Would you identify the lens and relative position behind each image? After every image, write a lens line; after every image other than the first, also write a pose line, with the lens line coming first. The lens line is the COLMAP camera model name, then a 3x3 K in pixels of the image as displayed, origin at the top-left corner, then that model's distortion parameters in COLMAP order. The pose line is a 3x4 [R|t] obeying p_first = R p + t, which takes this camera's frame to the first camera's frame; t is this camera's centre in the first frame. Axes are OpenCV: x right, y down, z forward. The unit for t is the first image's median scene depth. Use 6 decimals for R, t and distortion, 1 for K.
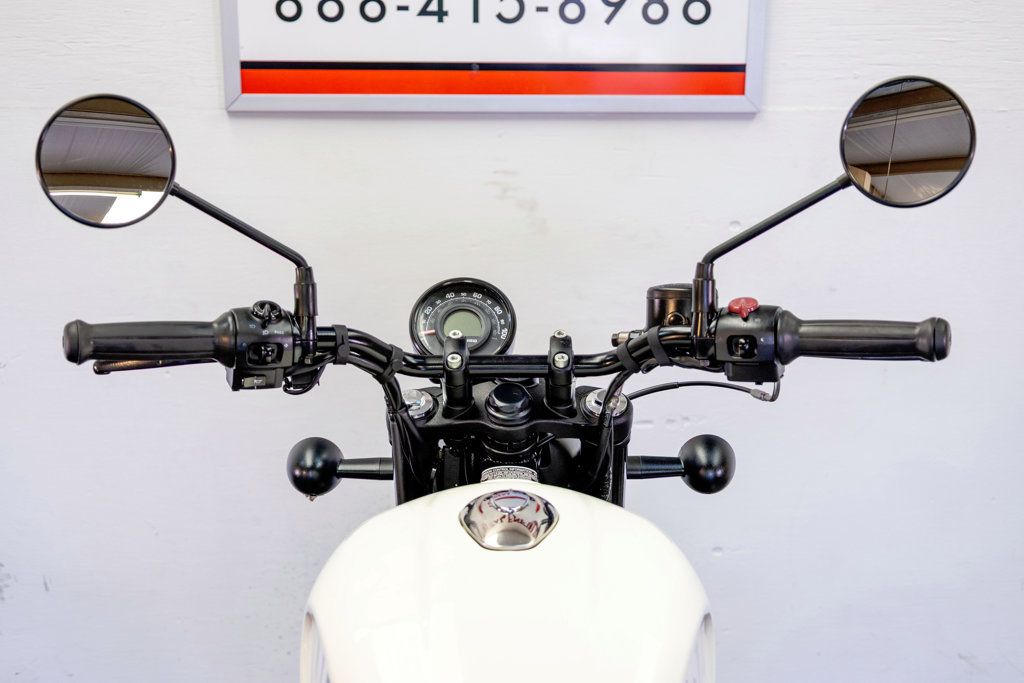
lens RADIAL K [[1468.5, 0, 512.0], [0, 1468.5, 341.5], [0, 0, 1]] dist [0.011632, -0.022589]
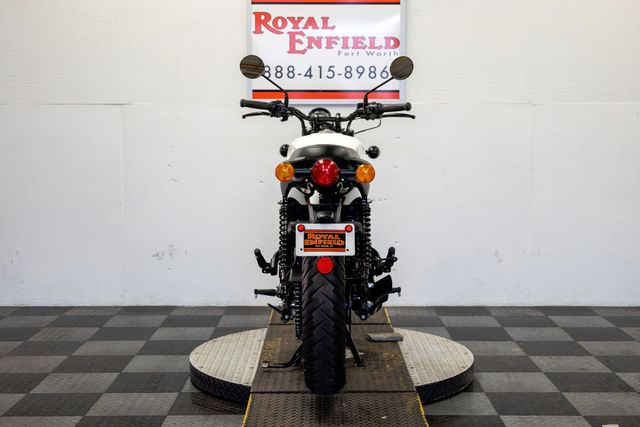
lens RADIAL K [[939.1, 0, 320.0], [0, 939.1, 213.5], [0, 0, 1]] dist [0.002483, 0.001035]
pose [[0.999640, -0.002469, -0.026713, 0.057648], [-0.002388, 0.983609, -0.180297, 0.884014], [0.026720, 0.180296, 0.983249, -1.997378]]
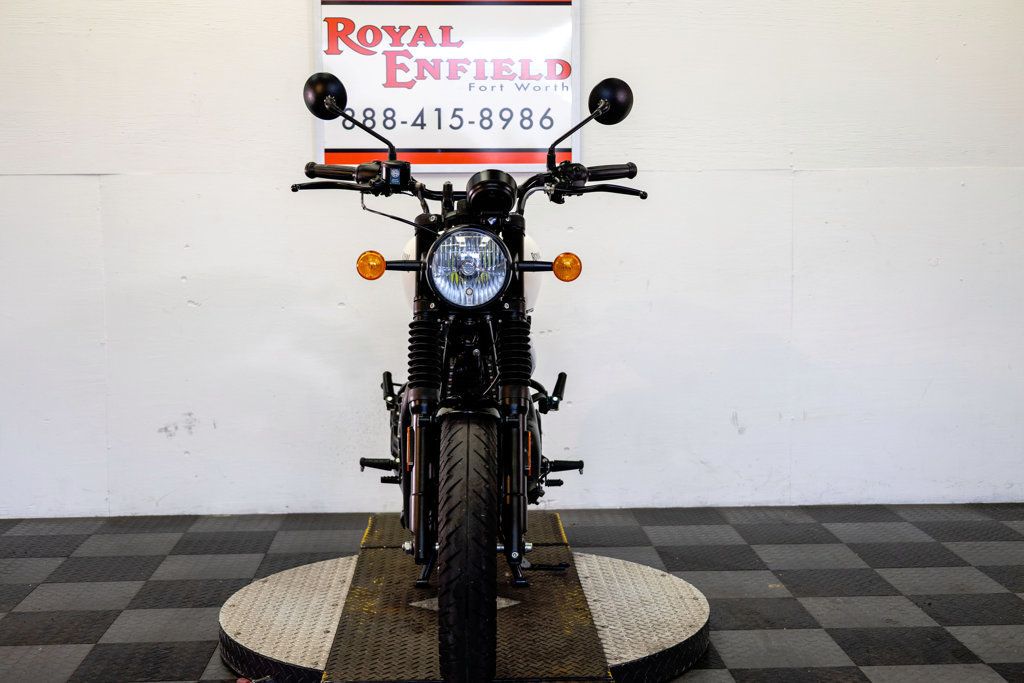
lens RADIAL K [[1468.5, 0, 512.0], [0, 1468.5, 341.5], [0, 0, 1]] dist [0.011632, -0.022589]
pose [[0.999678, -0.013214, 0.021679, 0.050858], [0.016874, 0.983798, -0.178483, 0.795017], [-0.018969, 0.178792, 0.983704, -1.742180]]
